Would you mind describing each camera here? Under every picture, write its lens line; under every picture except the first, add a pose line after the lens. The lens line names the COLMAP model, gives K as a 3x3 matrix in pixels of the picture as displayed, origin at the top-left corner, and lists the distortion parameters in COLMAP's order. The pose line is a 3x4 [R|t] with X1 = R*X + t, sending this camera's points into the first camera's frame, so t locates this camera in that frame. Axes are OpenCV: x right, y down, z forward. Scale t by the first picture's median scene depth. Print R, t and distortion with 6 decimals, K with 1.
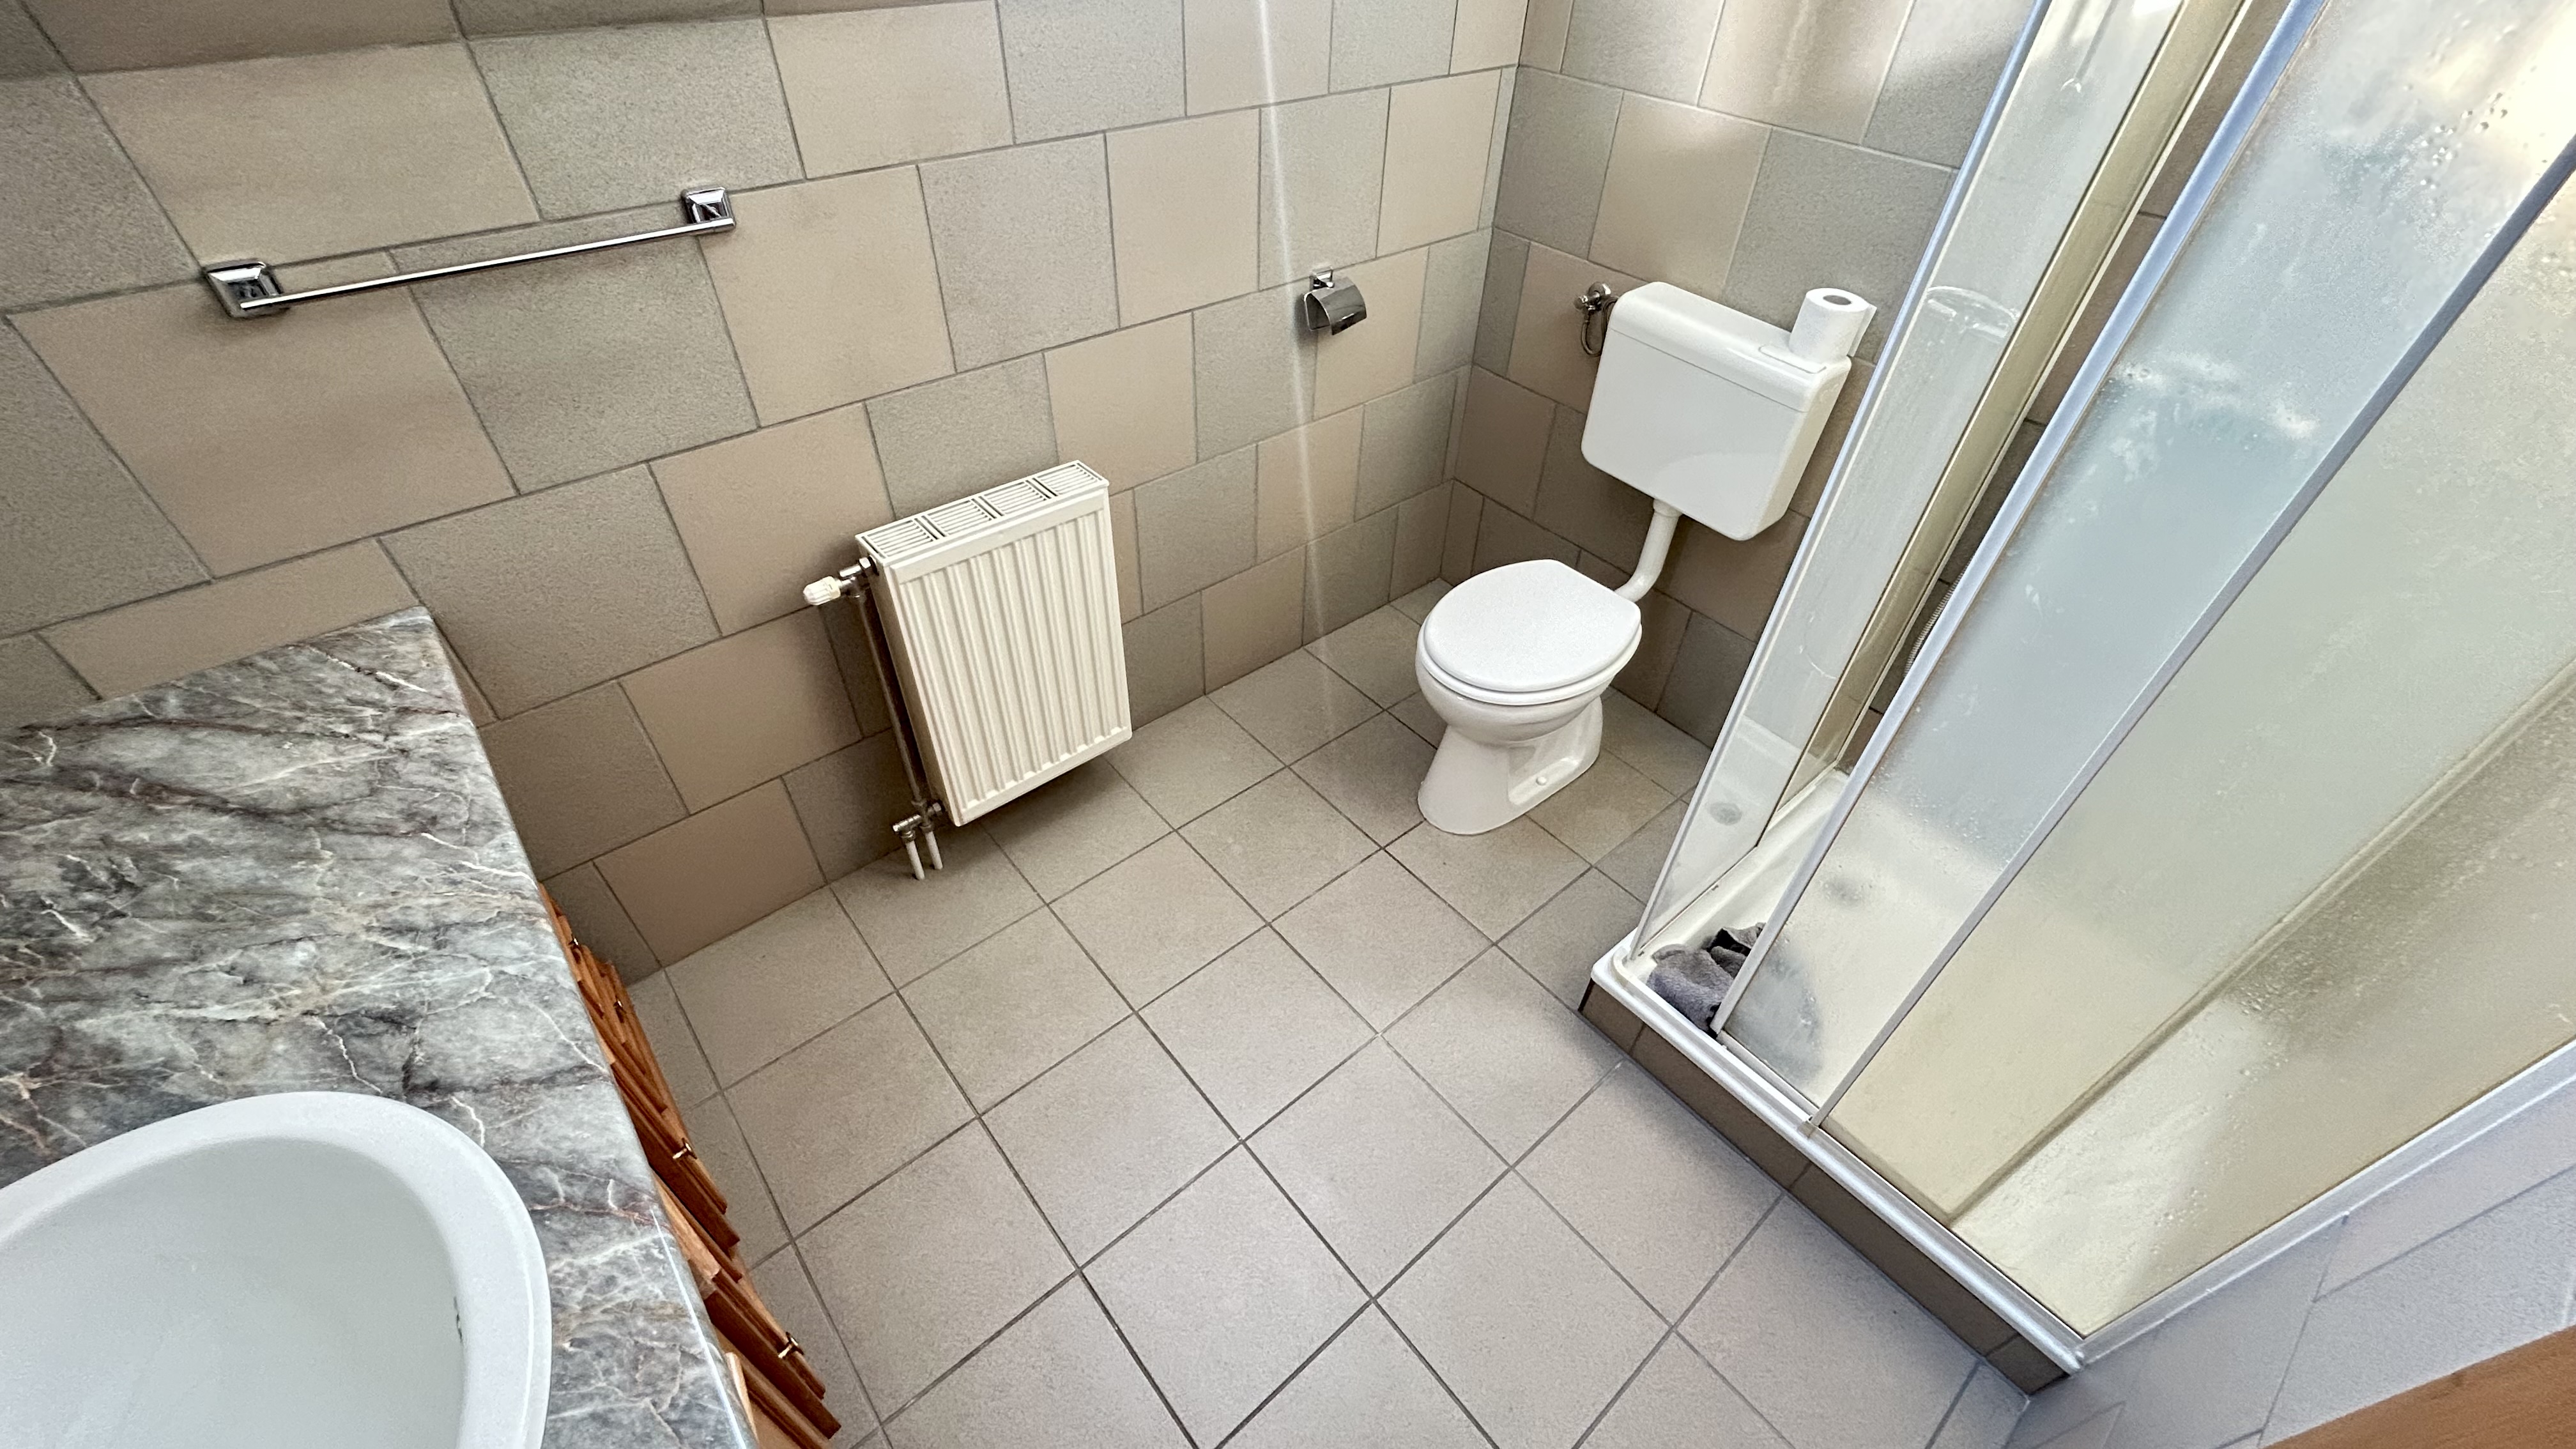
lens RADIAL K [[1036.3, 0, 1295.2], [0, 1036.3, 717.9], [0, 0, 1]] dist [-0.000309, 0.000218]
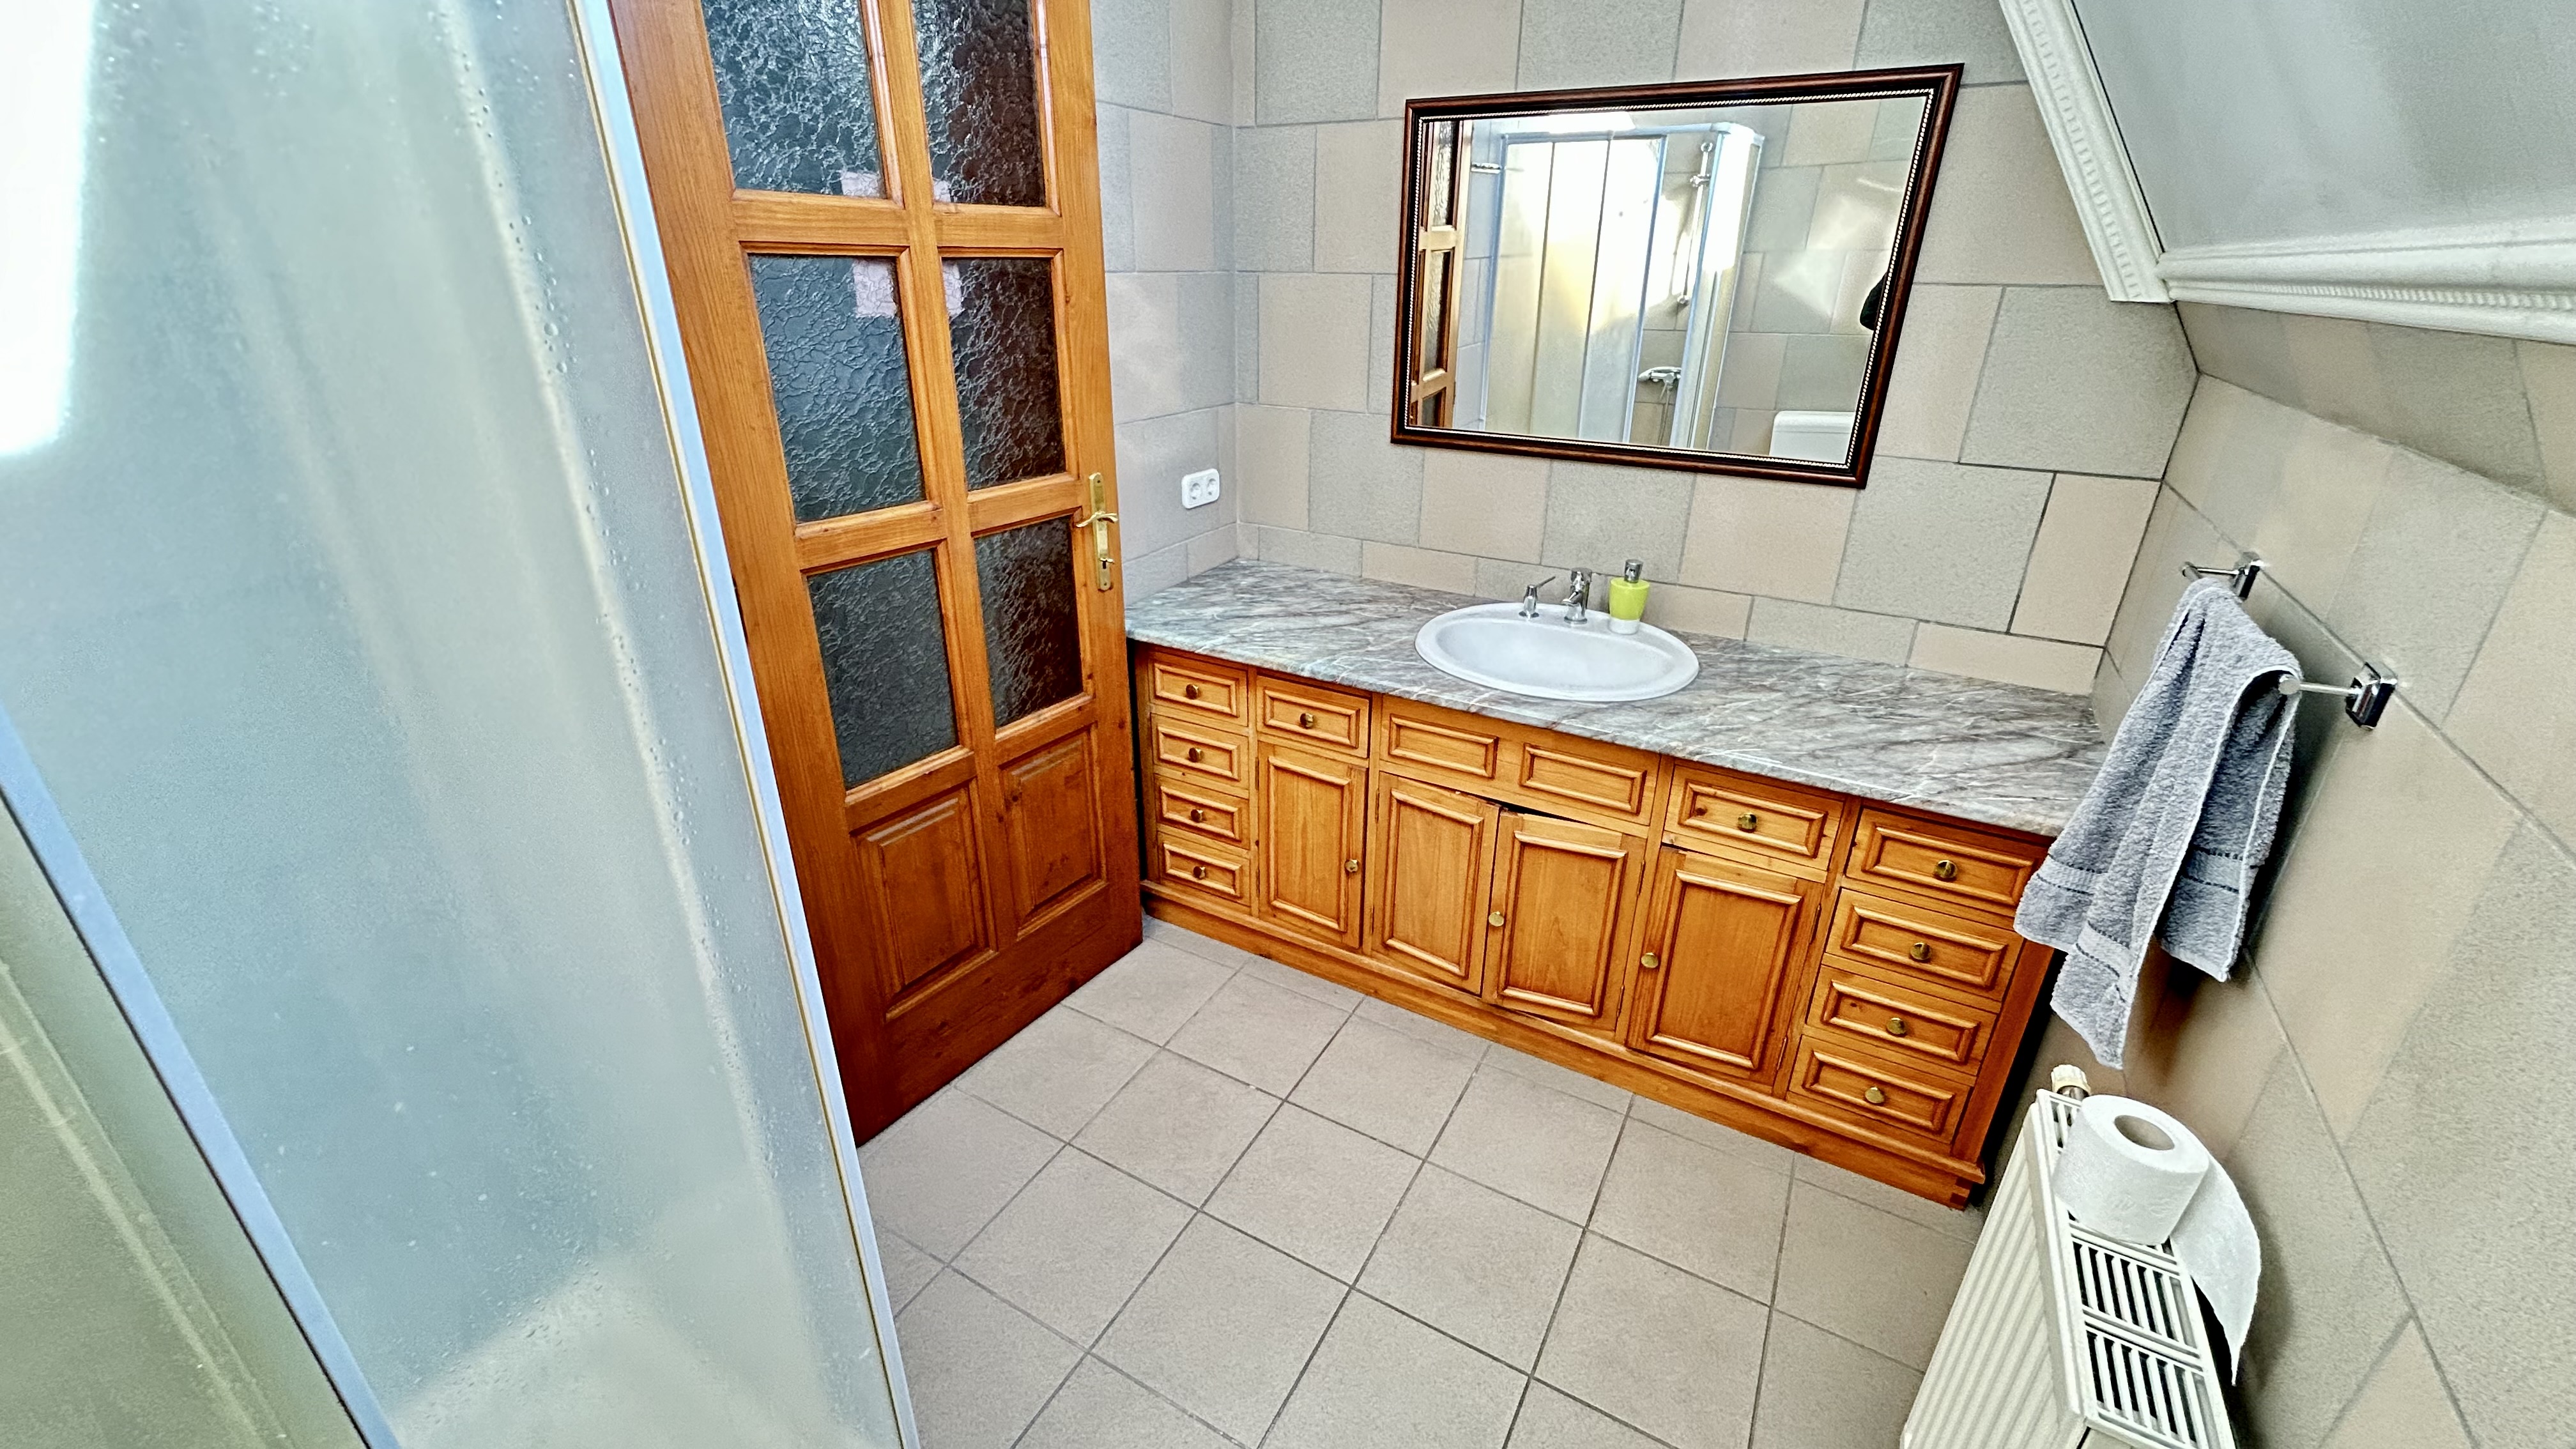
lens RADIAL K [[1036.3, 0, 1295.2], [0, 1036.3, 717.9], [0, 0, 1]] dist [-0.000309, 0.000218]
pose [[-0.937929, 0.103221, -0.331113, 0.475362], [-0.261157, 0.418031, 0.870084, -1.201479], [0.228226, 0.902549, -0.365127, 1.463313]]
